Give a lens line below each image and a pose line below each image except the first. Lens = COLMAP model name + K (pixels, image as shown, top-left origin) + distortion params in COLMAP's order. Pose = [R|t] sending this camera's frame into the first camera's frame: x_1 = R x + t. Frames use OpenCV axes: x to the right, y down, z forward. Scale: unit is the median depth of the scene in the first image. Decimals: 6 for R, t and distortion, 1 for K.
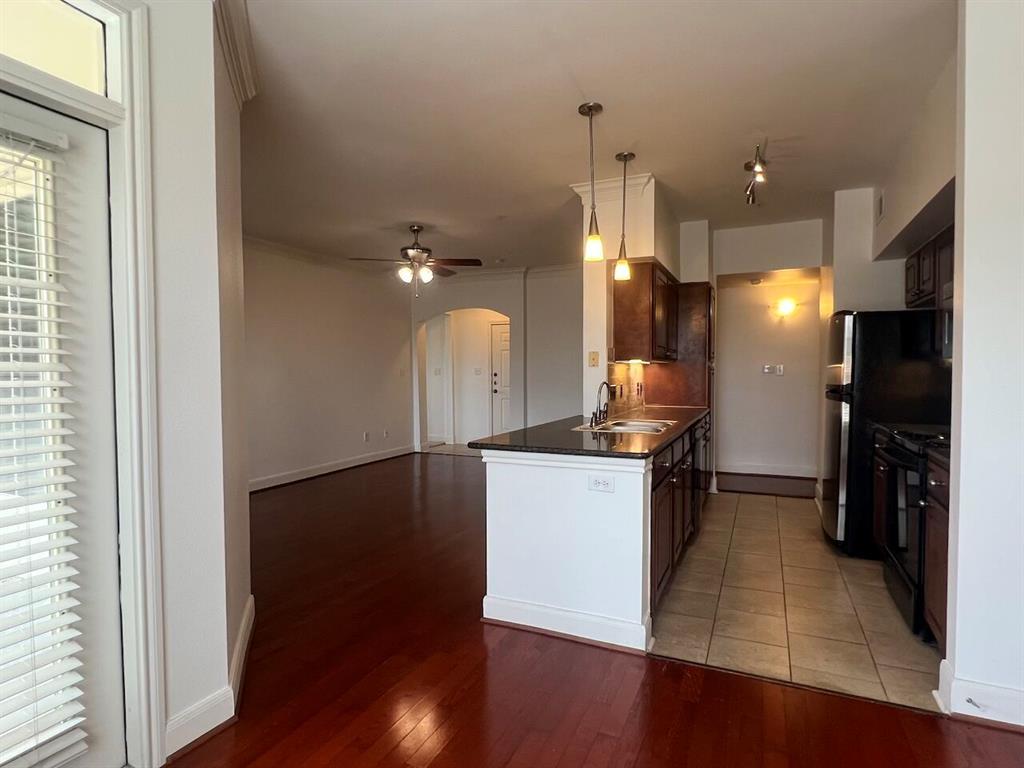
lens RADIAL K [[564.0, 0, 510.7], [0, 564.0, 383.4], [0, 0, 1]] dist [-0.003832, -0.000396]
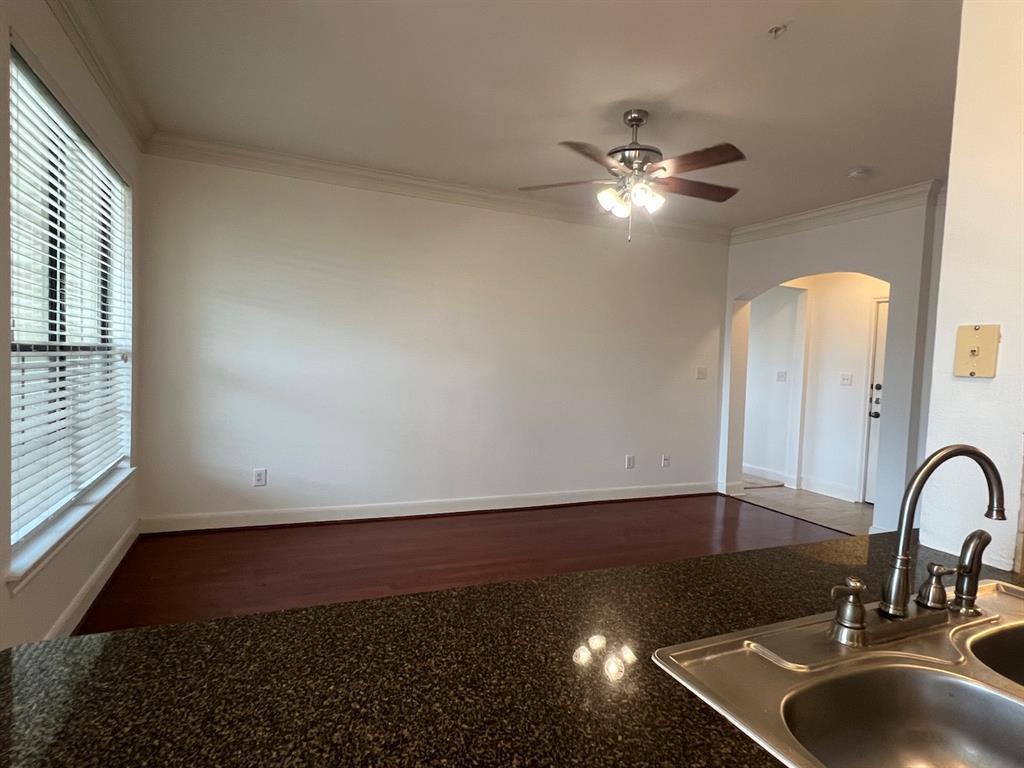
lens RADIAL K [[564.0, 0, 514.3], [0, 564.0, 387.9], [0, 0, 1]] dist [-0.003832, -0.000396]
pose [[0.742252, 0.075573, -0.665845, 0.088724], [-0.065357, 0.997048, 0.040307, -0.014397], [0.666926, 0.013600, 0.745000, 0.335078]]
